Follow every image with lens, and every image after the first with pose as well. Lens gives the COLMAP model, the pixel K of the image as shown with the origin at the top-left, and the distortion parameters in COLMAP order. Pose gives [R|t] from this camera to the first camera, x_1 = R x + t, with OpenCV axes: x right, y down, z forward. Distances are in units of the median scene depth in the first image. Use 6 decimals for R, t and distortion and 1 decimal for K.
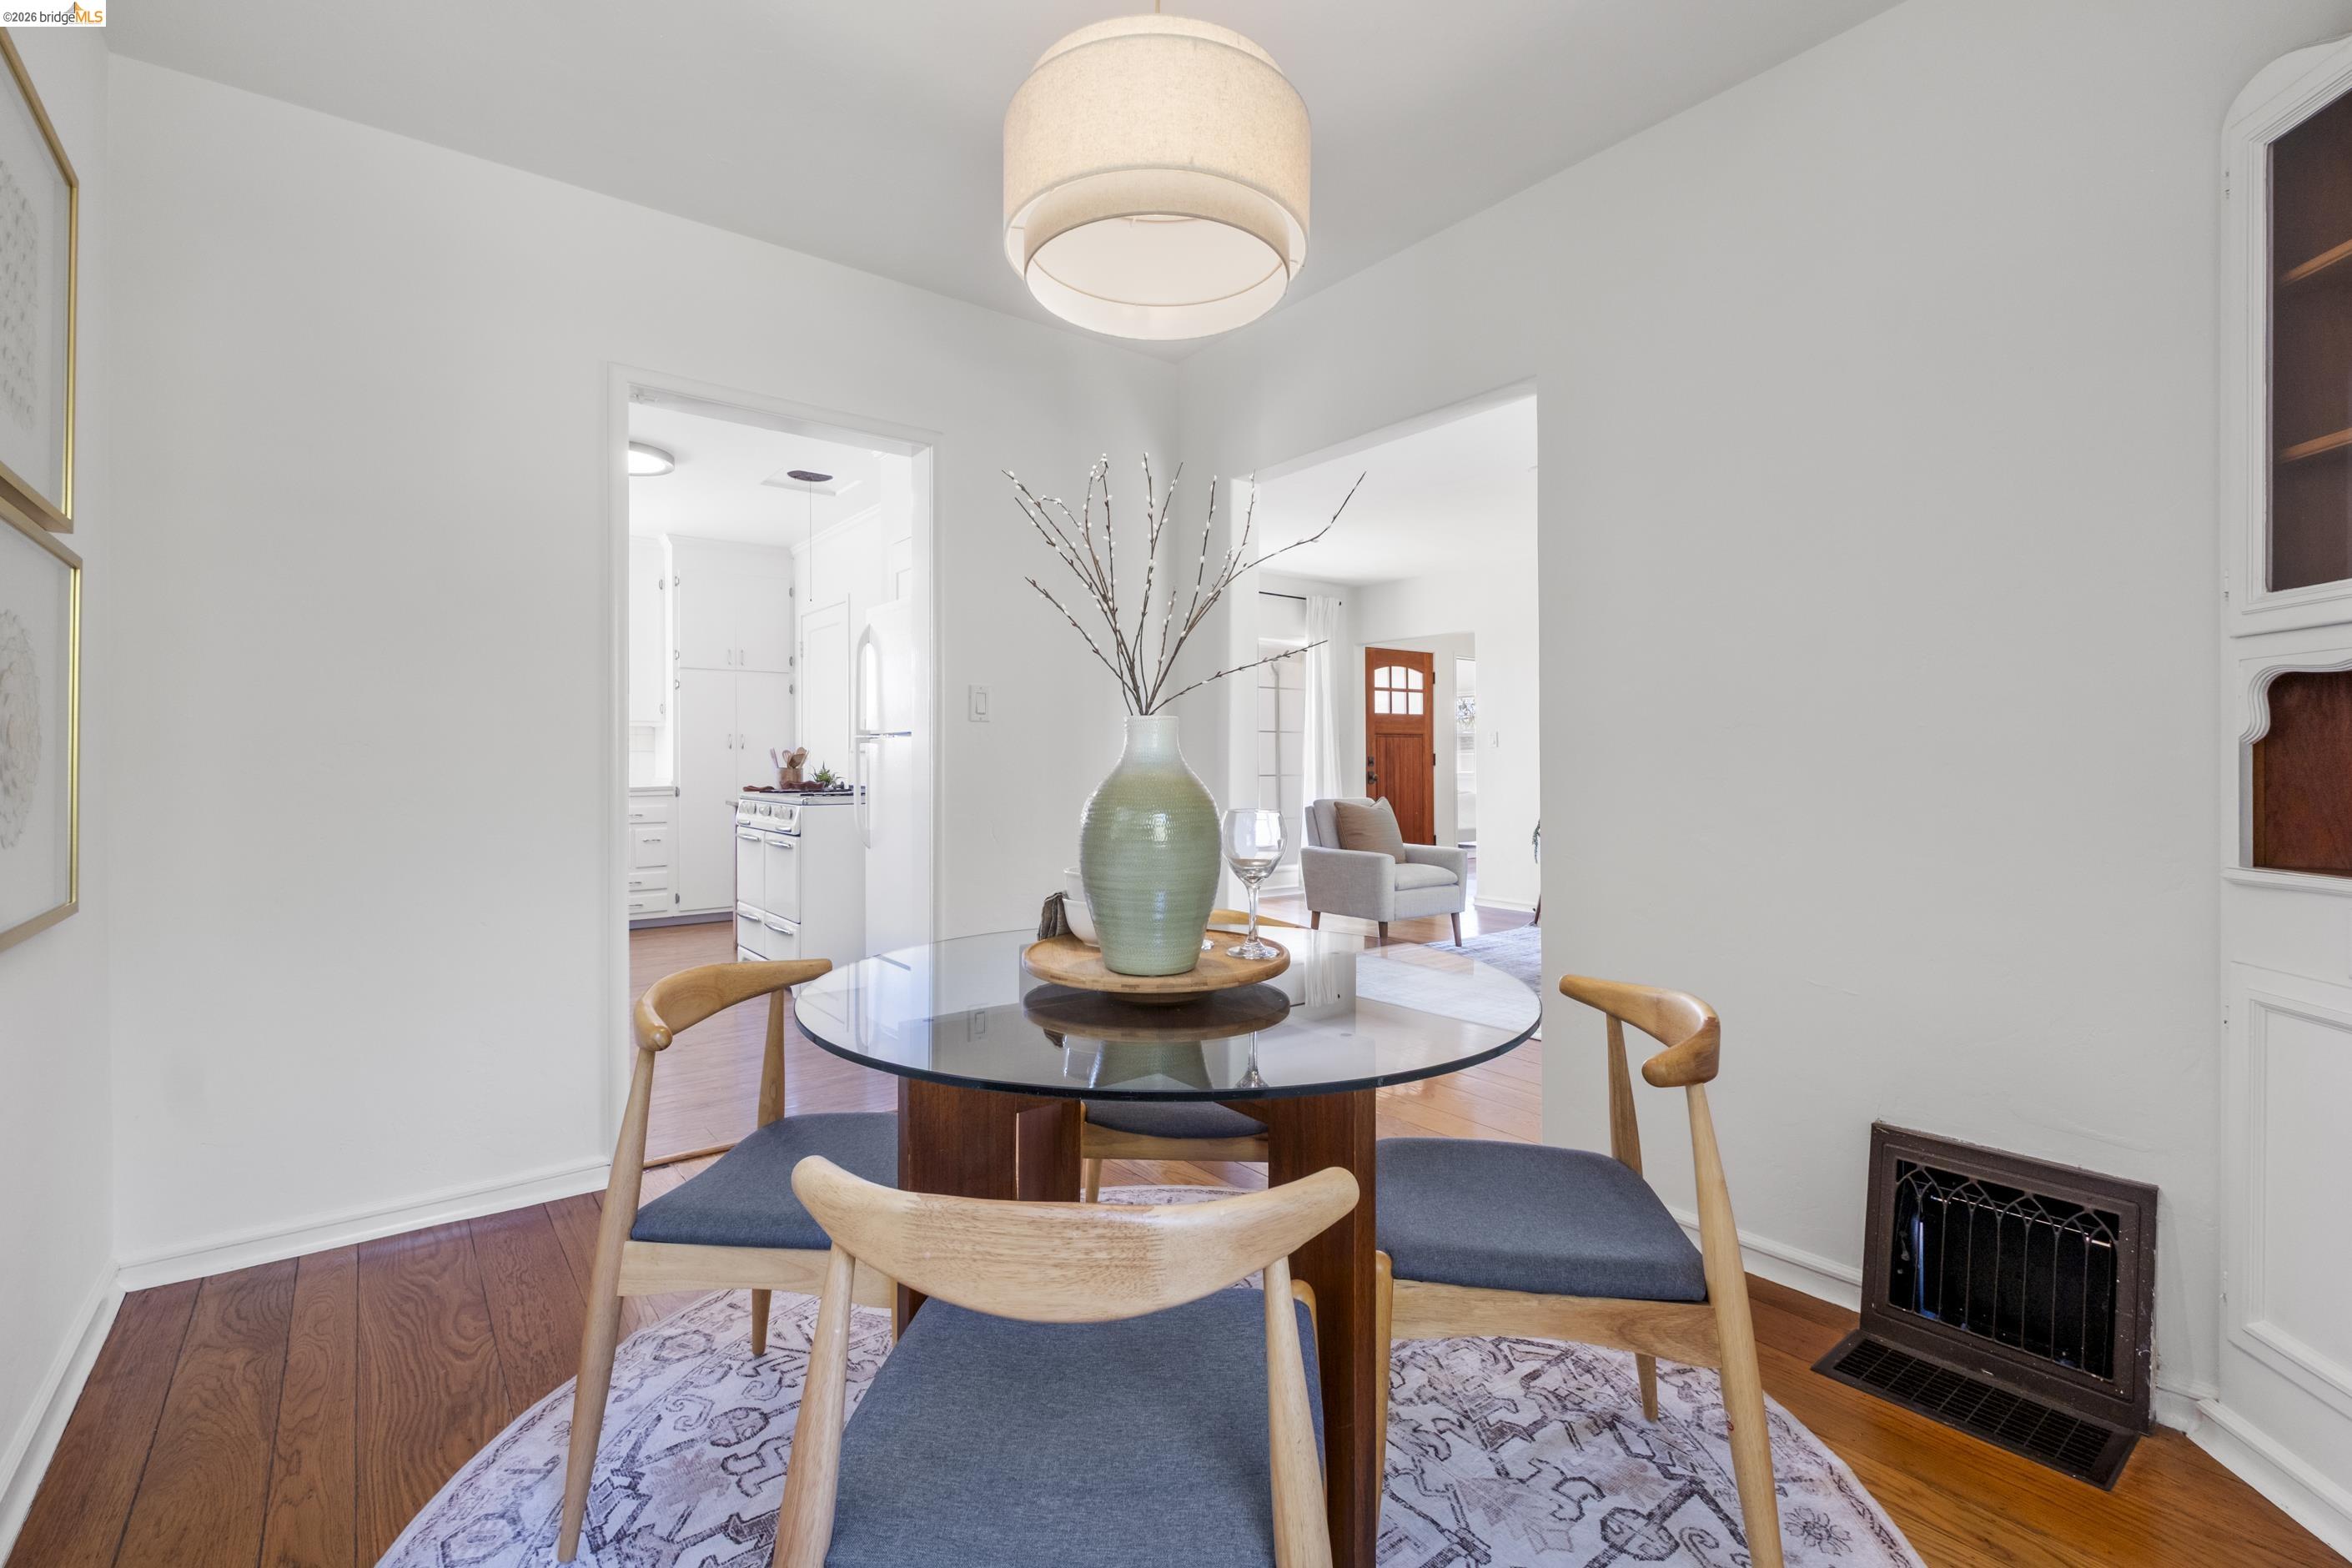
lens RADIAL K [[1050.0, 0, 1165.4], [0, 1050.0, 768.6], [0, 0, 1]] dist [0.007932, -0.004949]
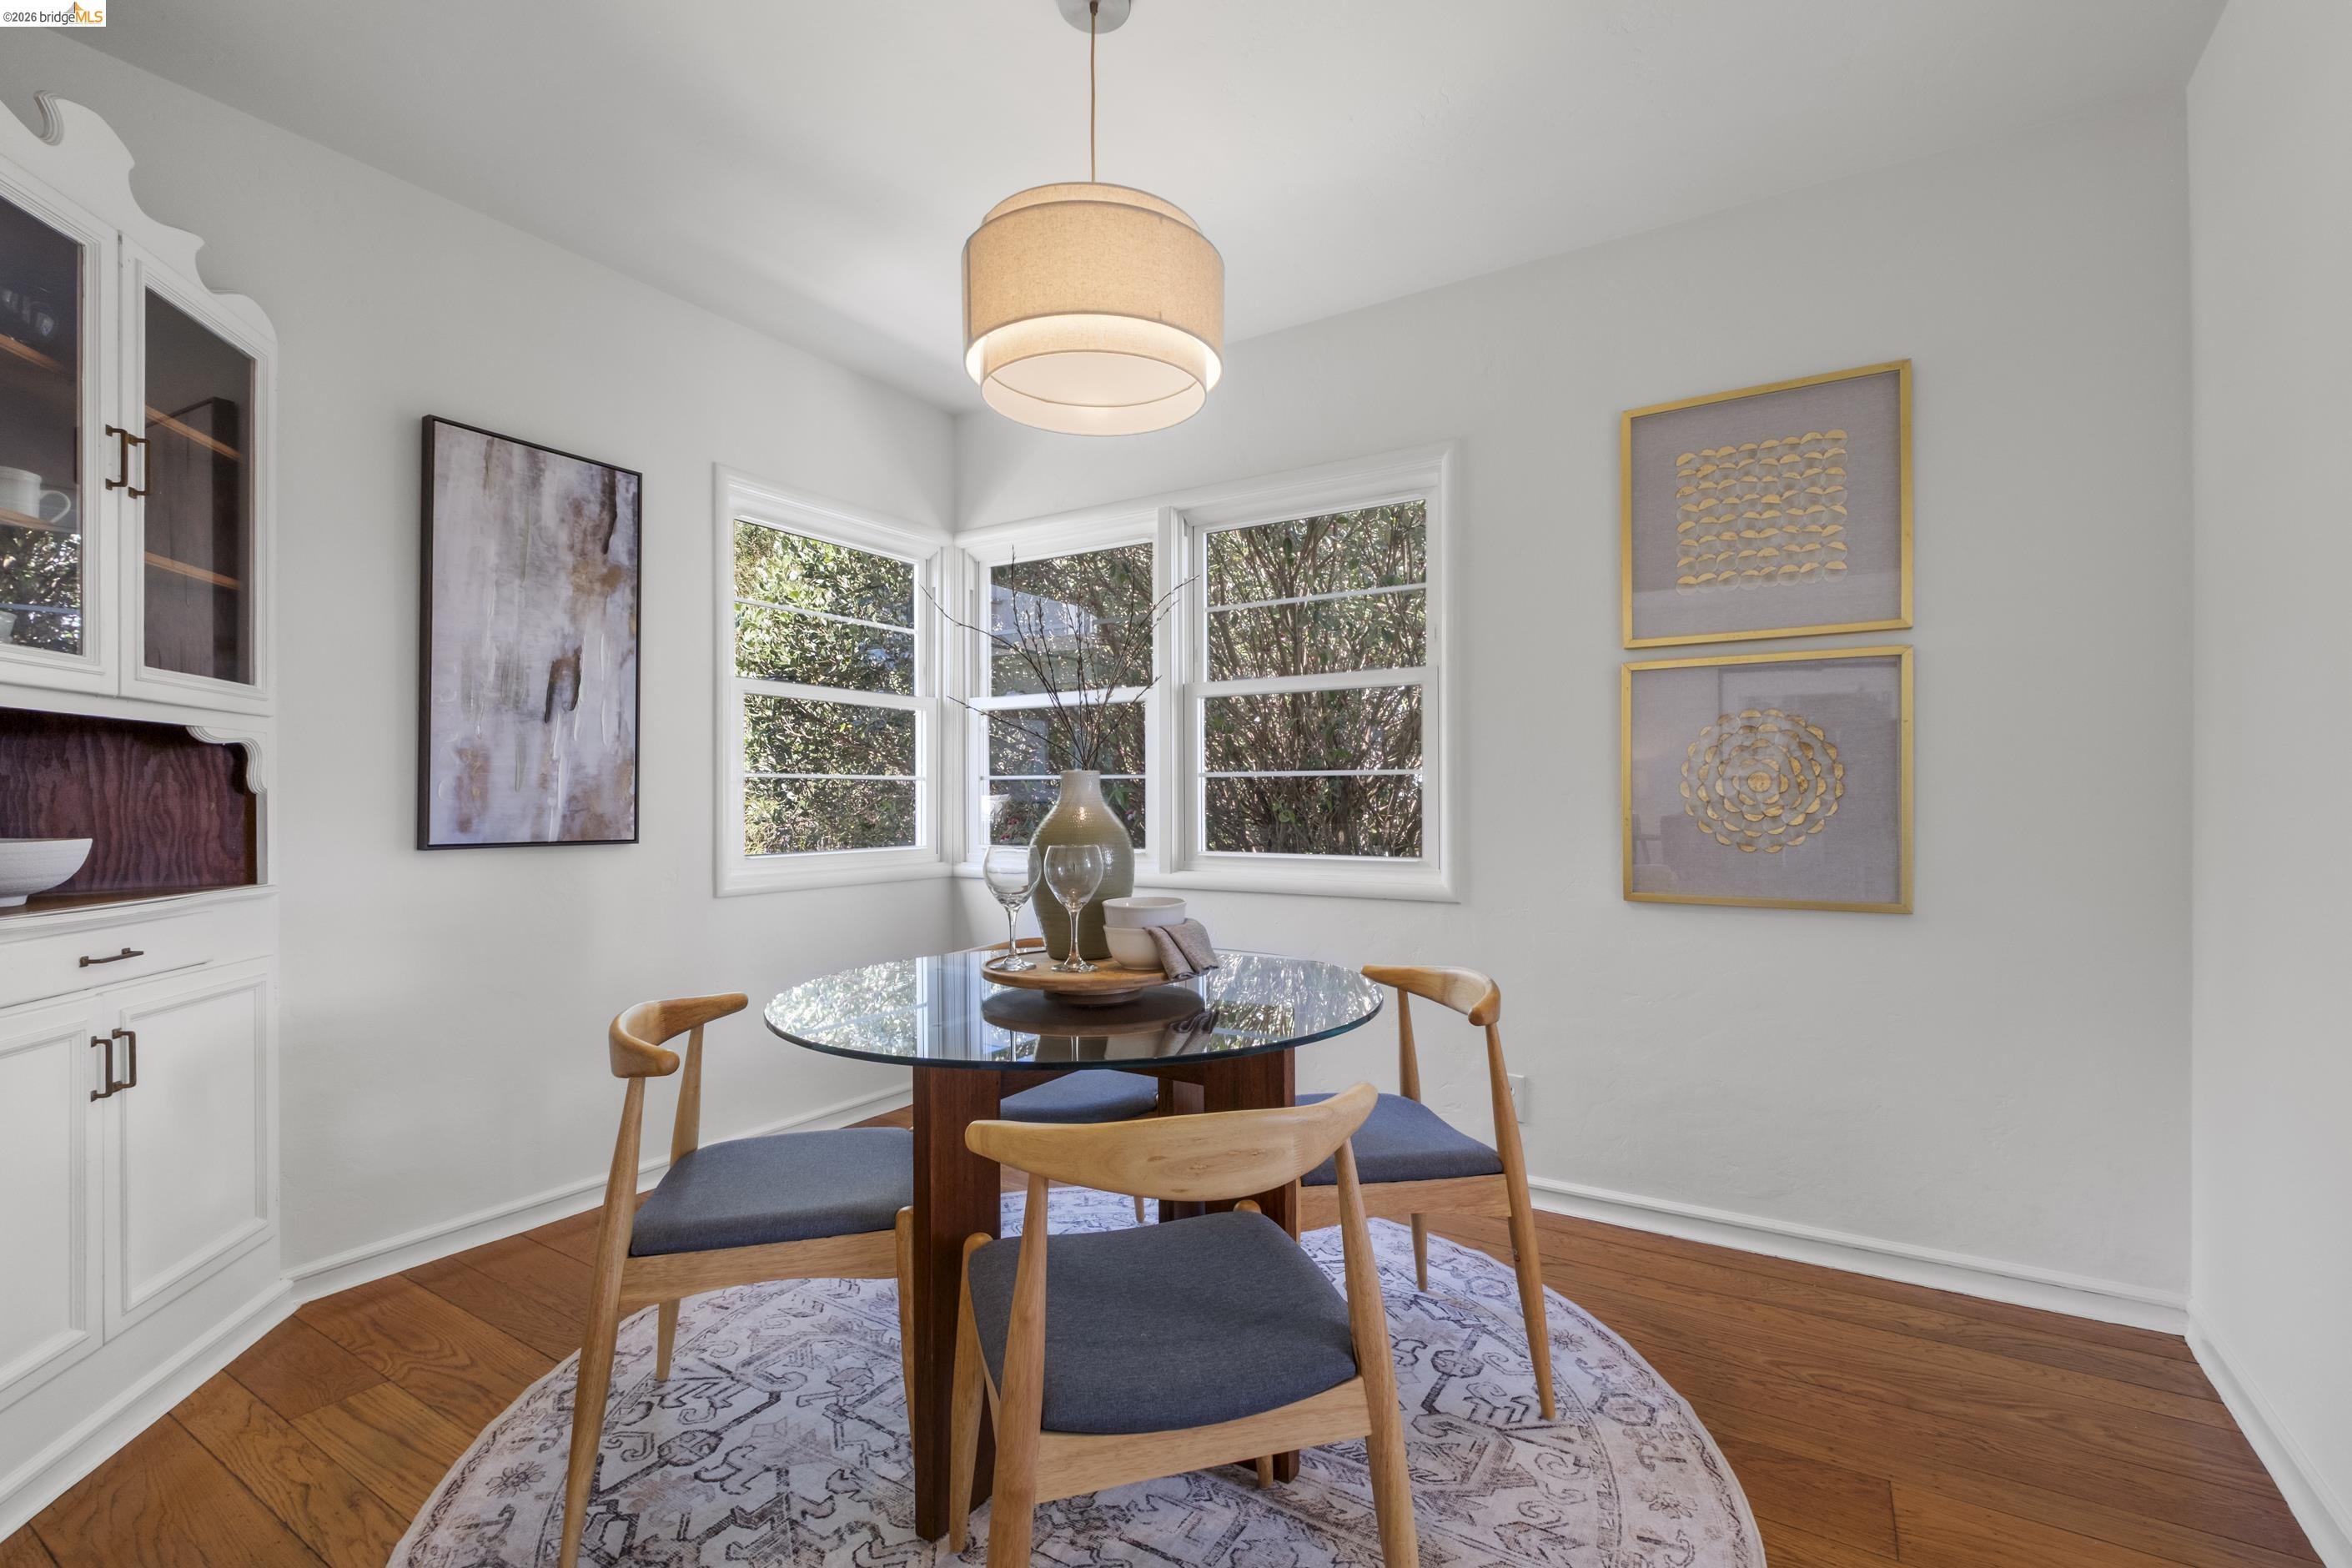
lens RADIAL K [[1050.0, 0, 1166.8], [0, 1050.0, 782.3], [0, 0, 1]] dist [0.007932, -0.004949]
pose [[-0.942174, 0.000393, -0.335124, 0.303591], [-0.000929, 0.999992, 0.003786, -0.030594], [0.335123, 0.003878, -0.942166, 2.074025]]
